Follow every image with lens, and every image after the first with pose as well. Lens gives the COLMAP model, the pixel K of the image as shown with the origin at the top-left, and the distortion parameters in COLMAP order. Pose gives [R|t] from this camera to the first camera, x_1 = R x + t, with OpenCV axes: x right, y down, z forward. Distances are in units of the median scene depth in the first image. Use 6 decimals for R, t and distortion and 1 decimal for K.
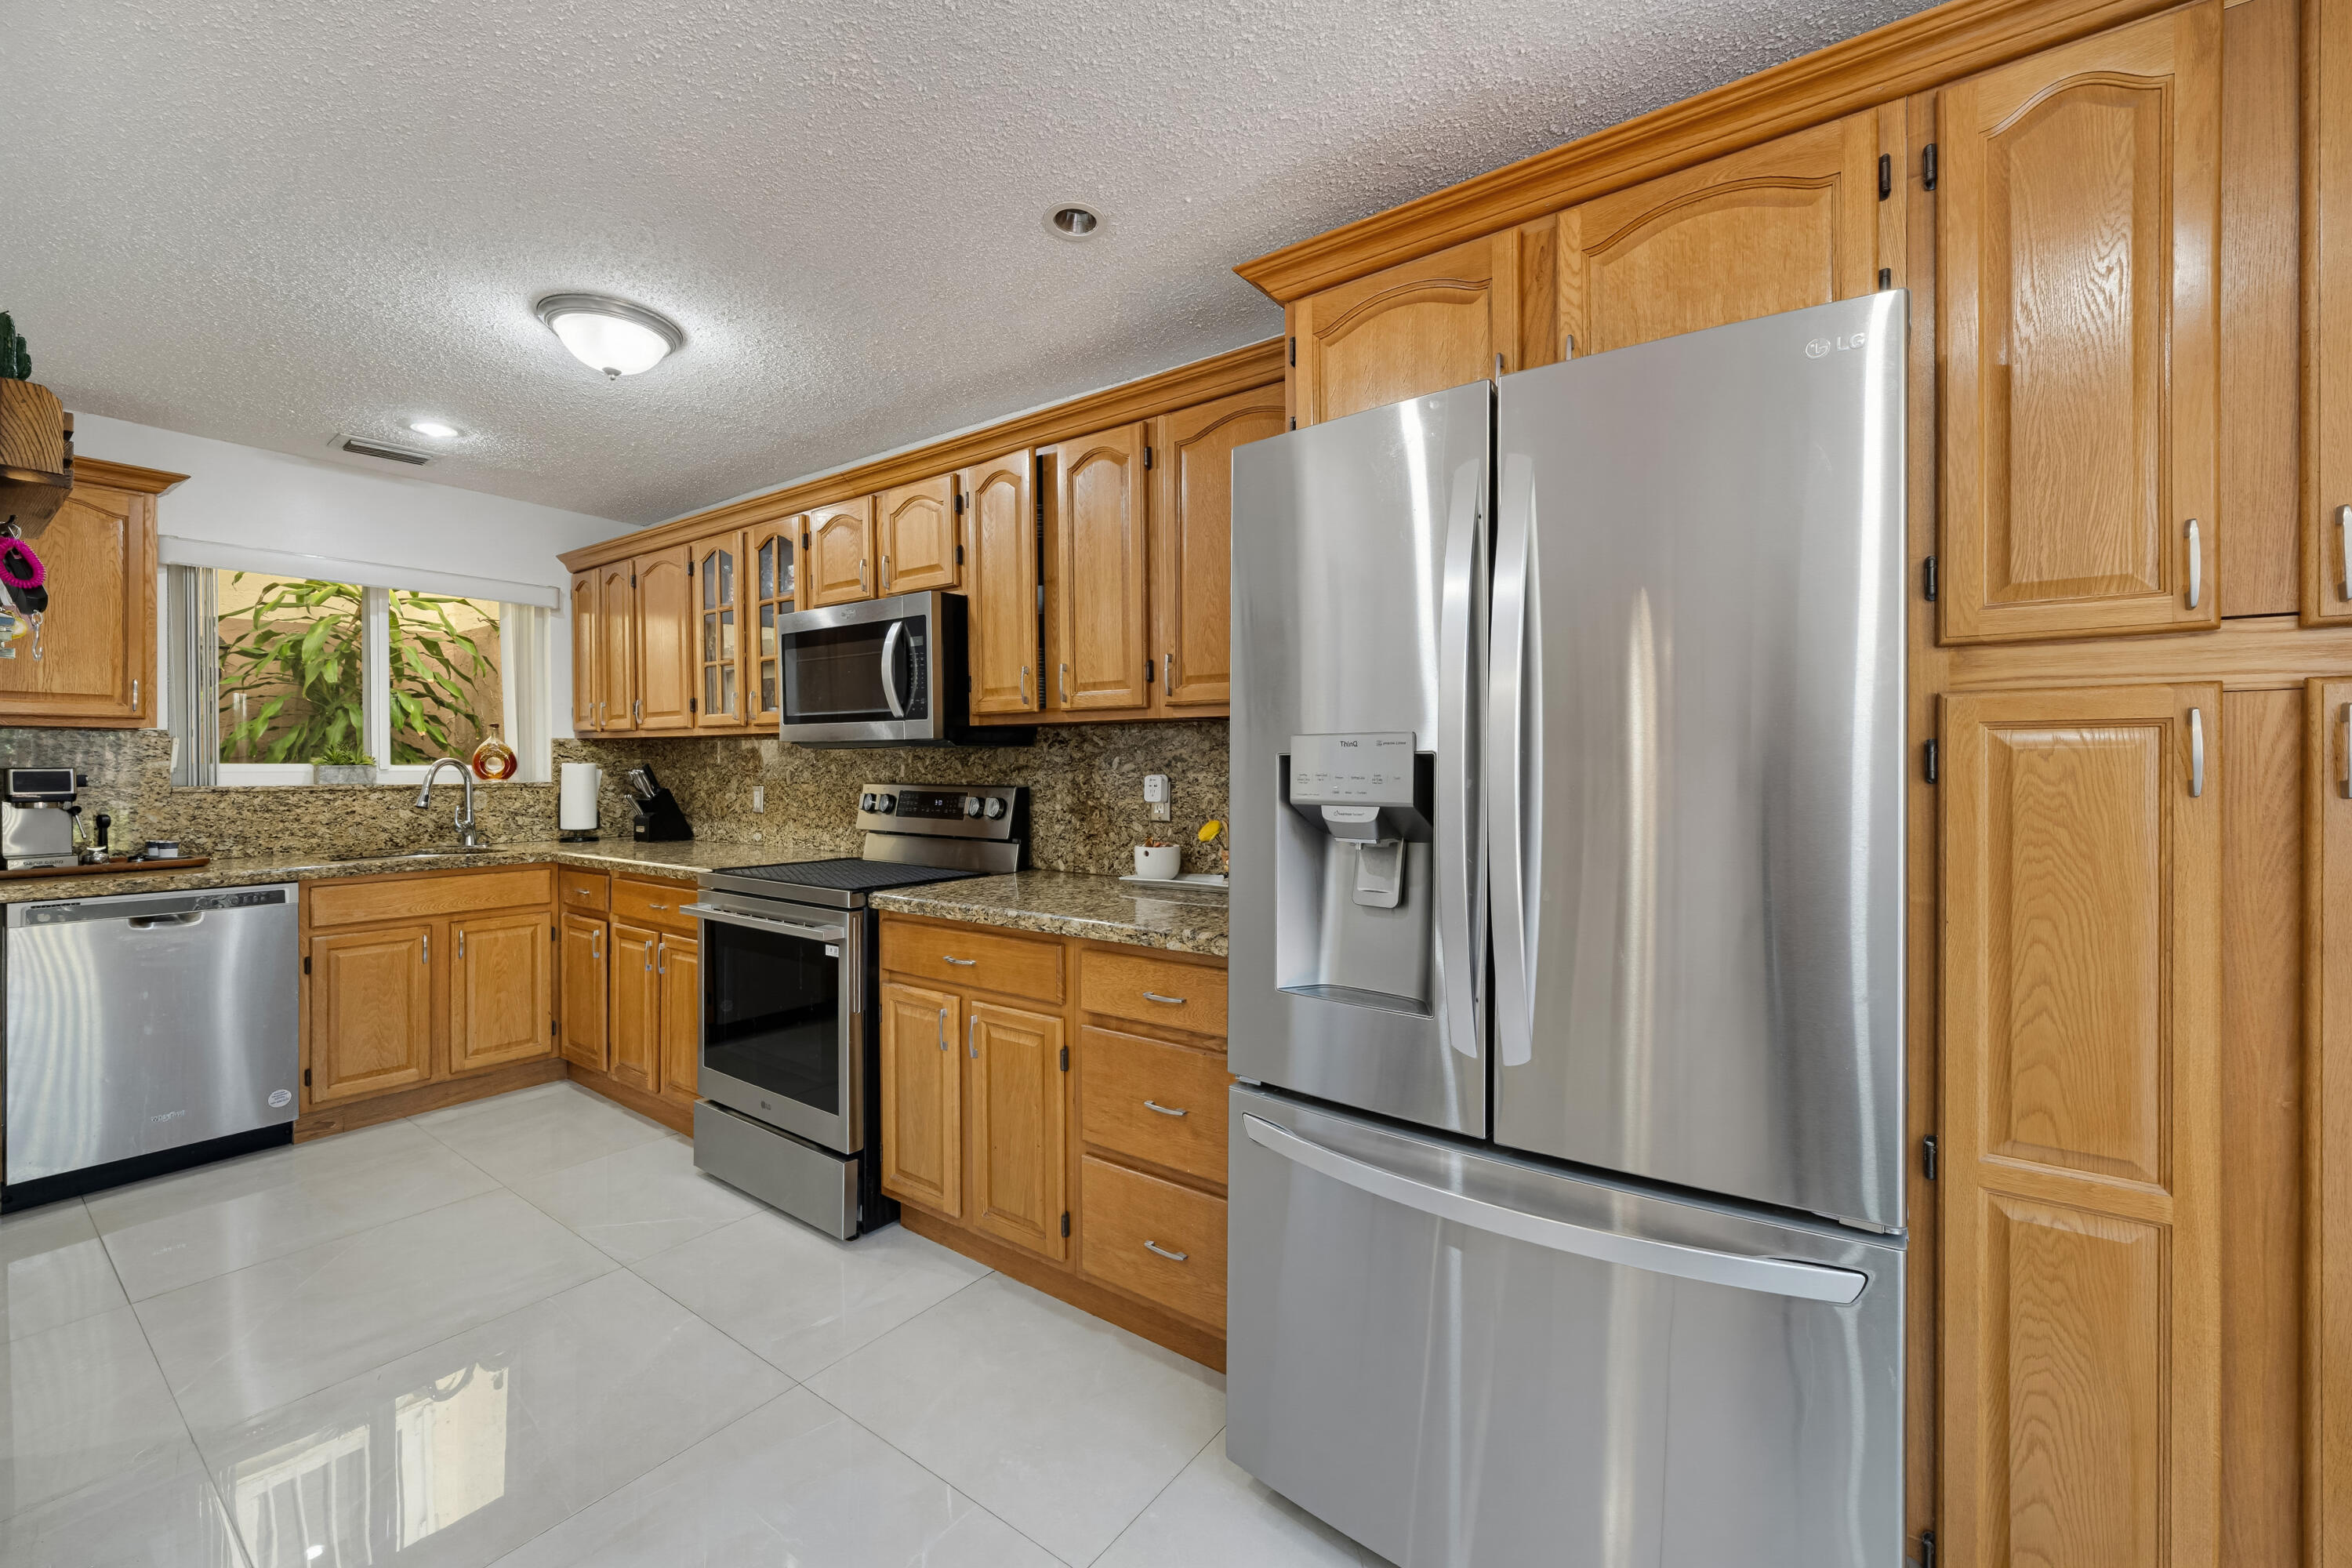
lens RADIAL K [[937.2, 0, 1174.0], [0, 937.2, 768.4], [0, 0, 1]] dist [-0.000655, -0.000651]
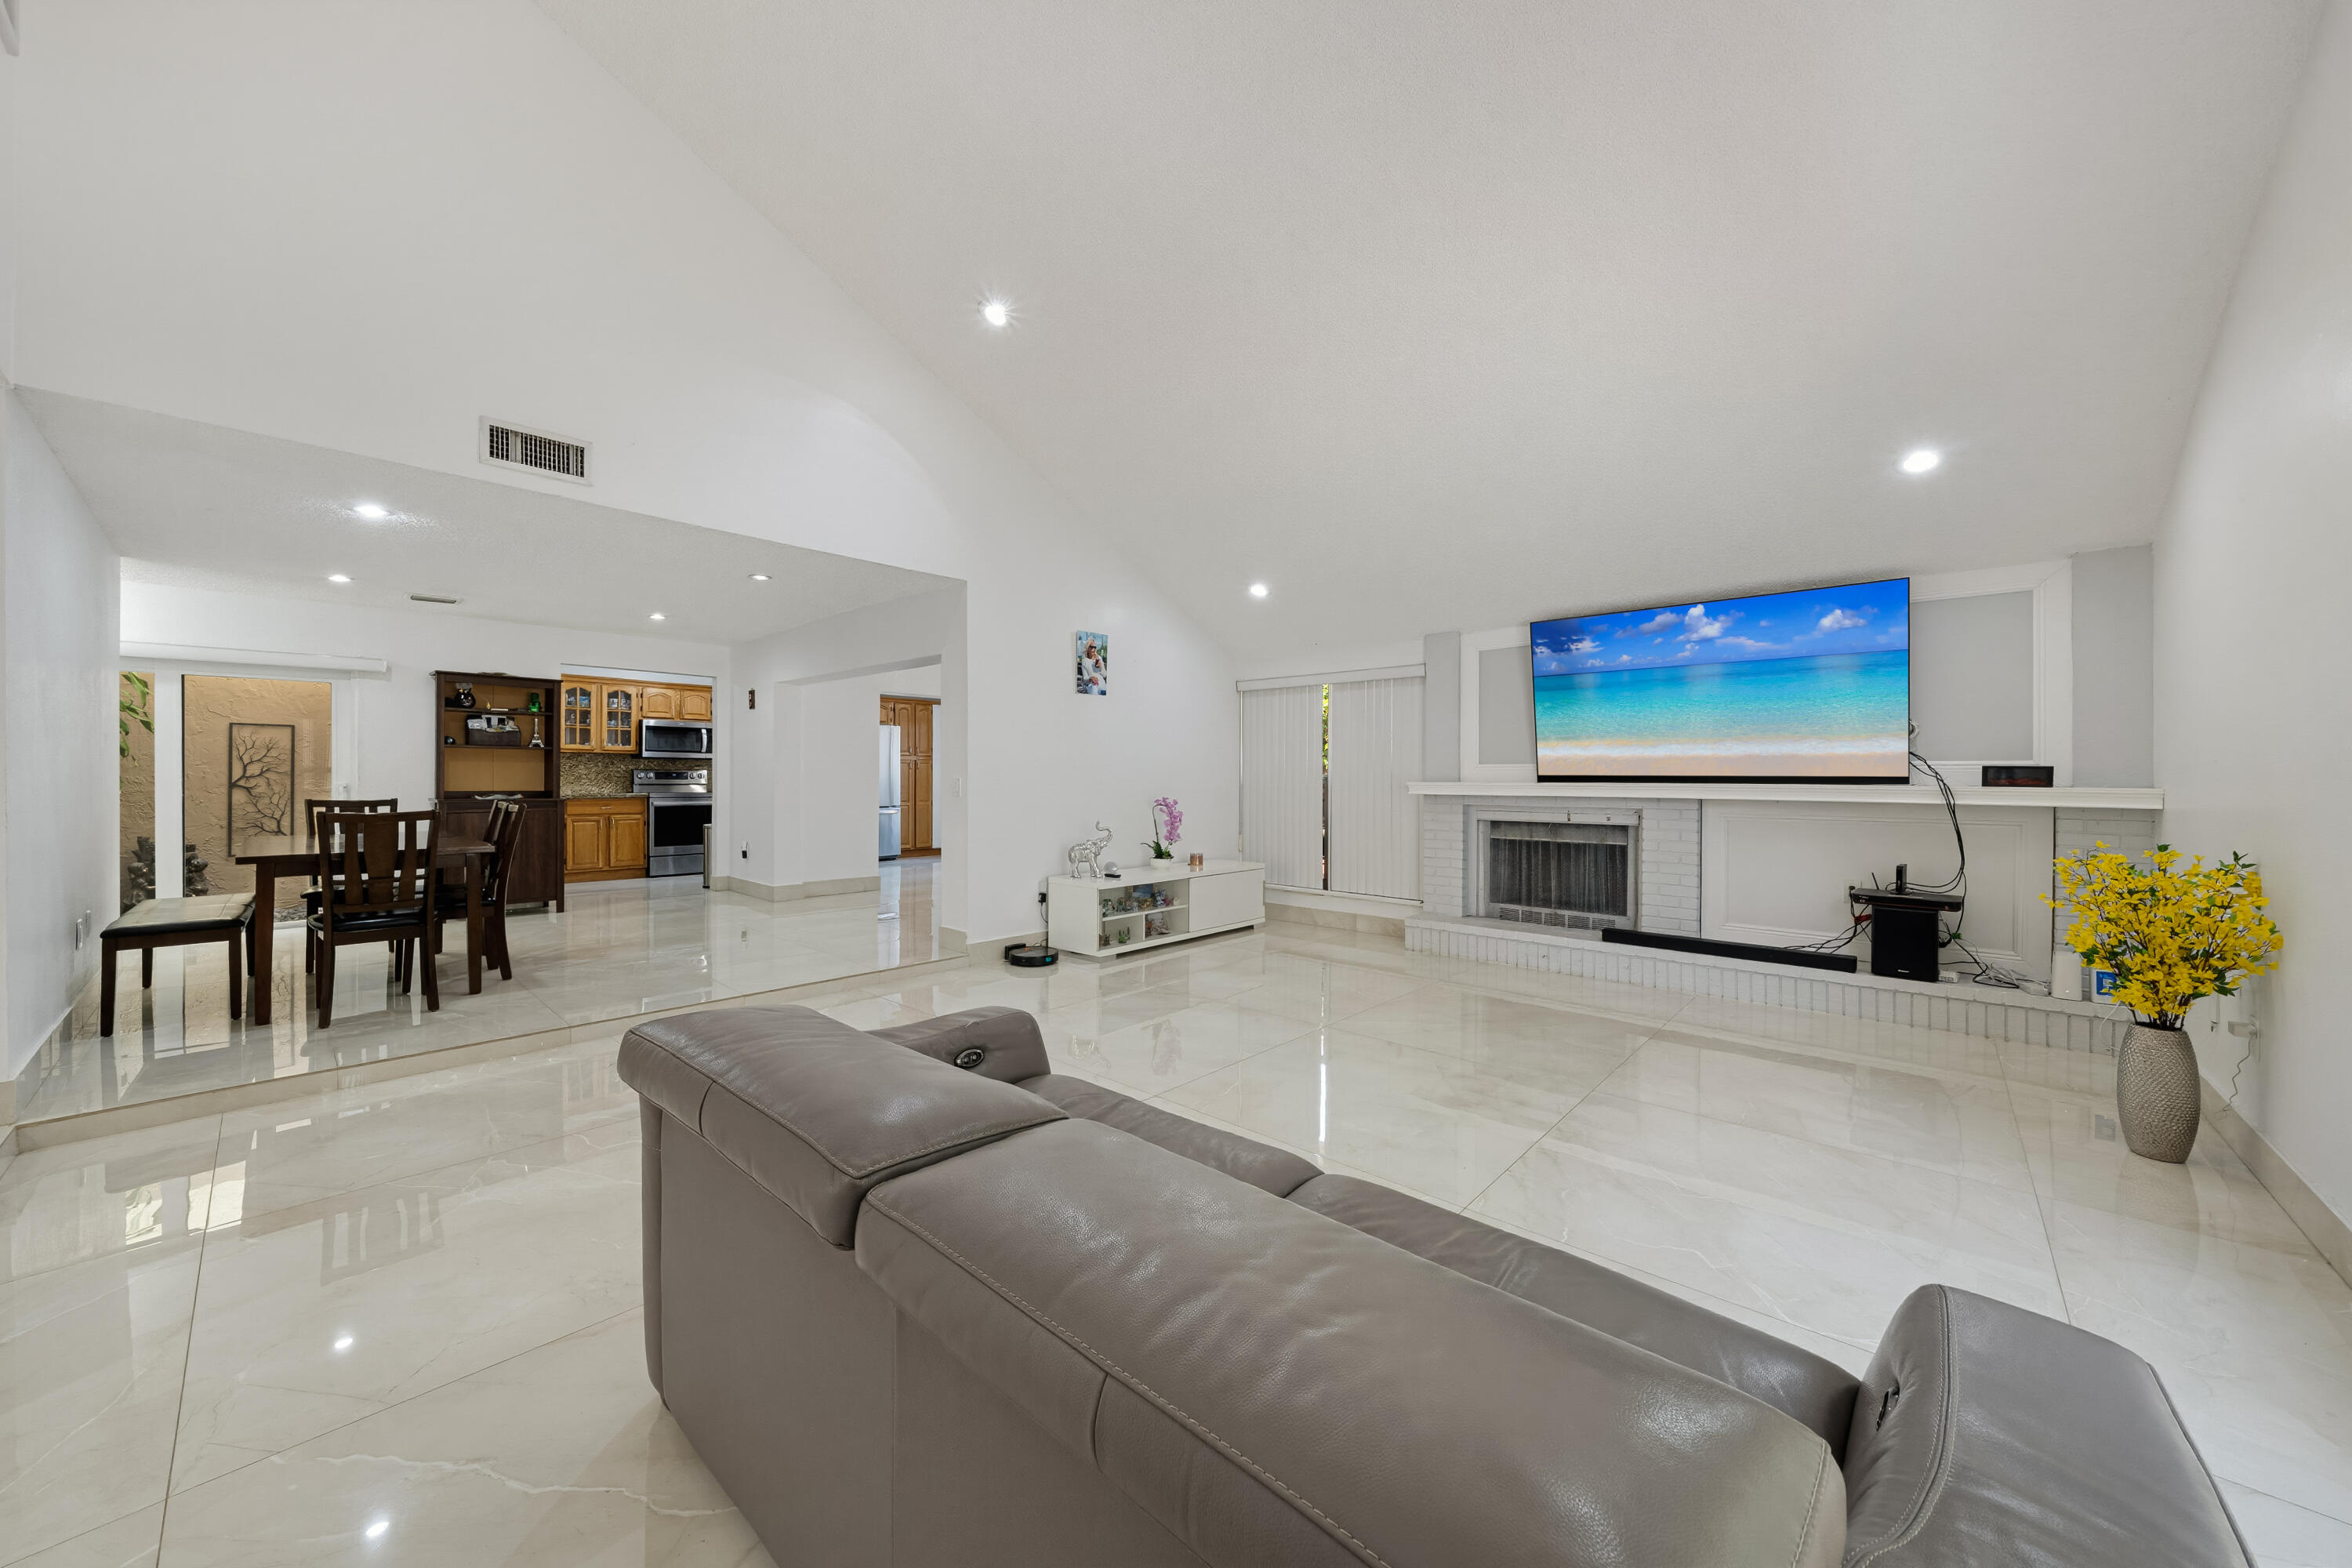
lens RADIAL K [[841.6, 0, 1176.0], [0, 841.6, 784.0], [0, 0, 1]] dist [-0.002345, -0.000079]
pose [[0.111322, -0.008130, 0.993751, -3.233480], [0.000345, 0.999967, 0.008143, 0.045957], [-0.993784, -0.000564, 0.111321, -1.252741]]
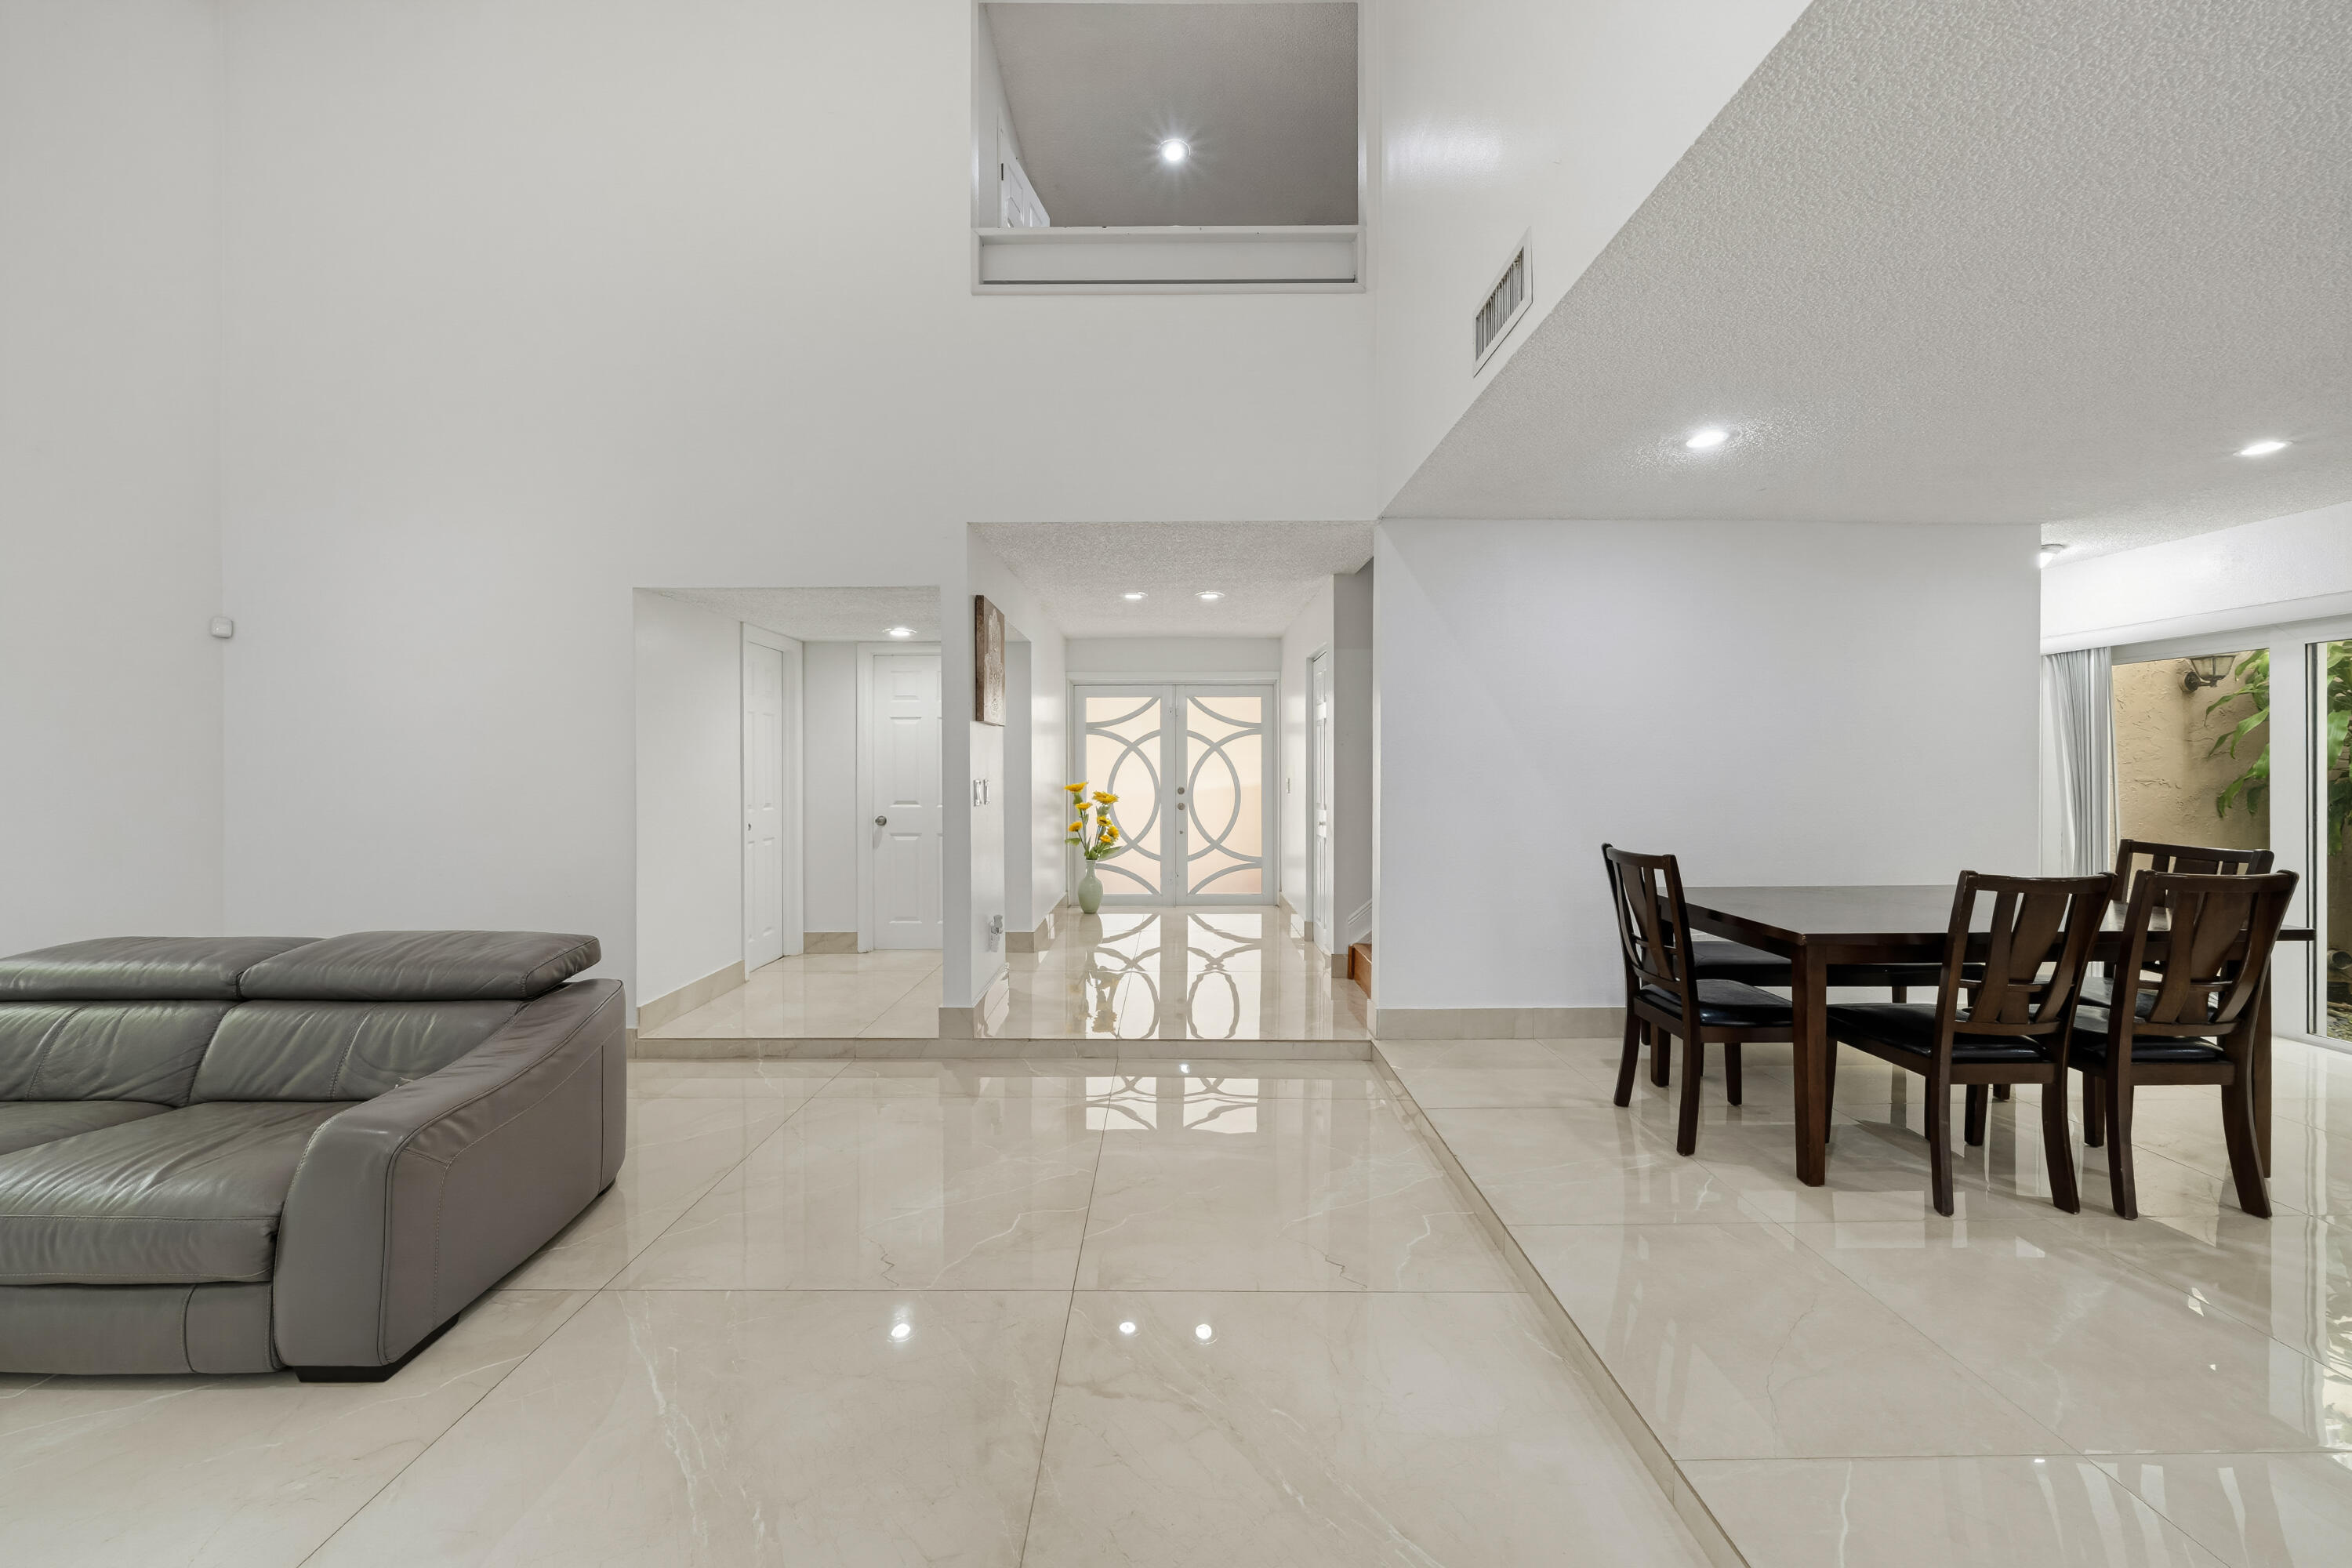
lens RADIAL K [[806.5, 0, 1178.6], [0, 806.5, 774.1], [0, 0, 1]] dist [-0.001027, -0.000030]
pose [[0.591404, 0.001527, -0.806374, -1.659477], [-0.000601, 0.999999, 0.001452, 0.006346], [0.806375, -0.000374, 0.591404, -0.880125]]
